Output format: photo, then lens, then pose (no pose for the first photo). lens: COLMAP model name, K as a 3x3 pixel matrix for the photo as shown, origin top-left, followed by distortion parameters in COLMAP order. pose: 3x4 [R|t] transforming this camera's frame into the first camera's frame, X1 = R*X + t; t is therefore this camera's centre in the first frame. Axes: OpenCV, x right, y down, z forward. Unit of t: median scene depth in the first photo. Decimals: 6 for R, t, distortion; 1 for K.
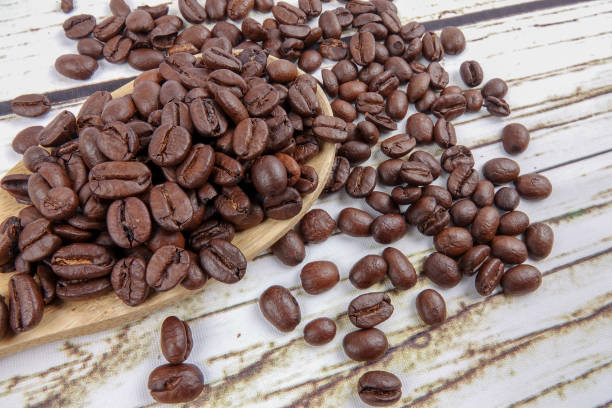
lens RADIAL K [[420.1, 0, 305.4], [0, 420.1, 194.0], [0, 0, 1]] dist [-0.010393, -0.007212]
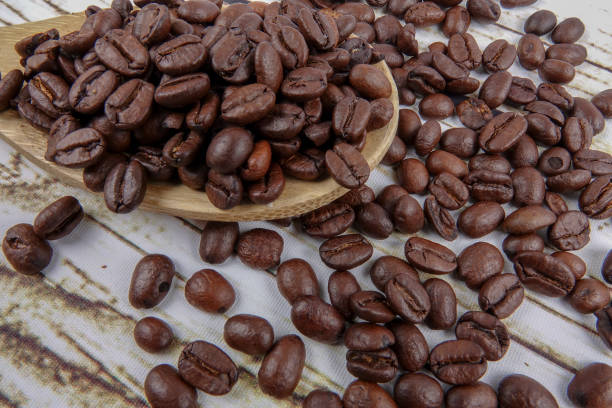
lens RADIAL K [[420.1, 0, 305.4], [0, 420.1, 194.0], [0, 0, 1]] dist [-0.010393, -0.007212]
pose [[0.643302, 0.643046, -0.415517, 0.403477], [-0.666606, 0.737380, 0.109120, -0.167743], [0.376563, 0.206789, 0.903016, 0.330146]]
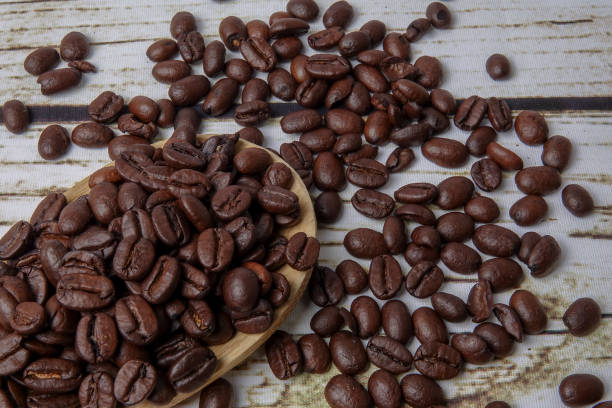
lens RADIAL K [[925.1, 0, 306.0], [0, 925.1, 204.0], [0, 0, 1]] dist [-0.118626, -0.209505]
pose [[0.998150, -0.026178, -0.054883, 0.188202], [0.021005, 0.995463, -0.092807, -0.031851], [0.057063, 0.091482, 0.994170, -1.062771]]
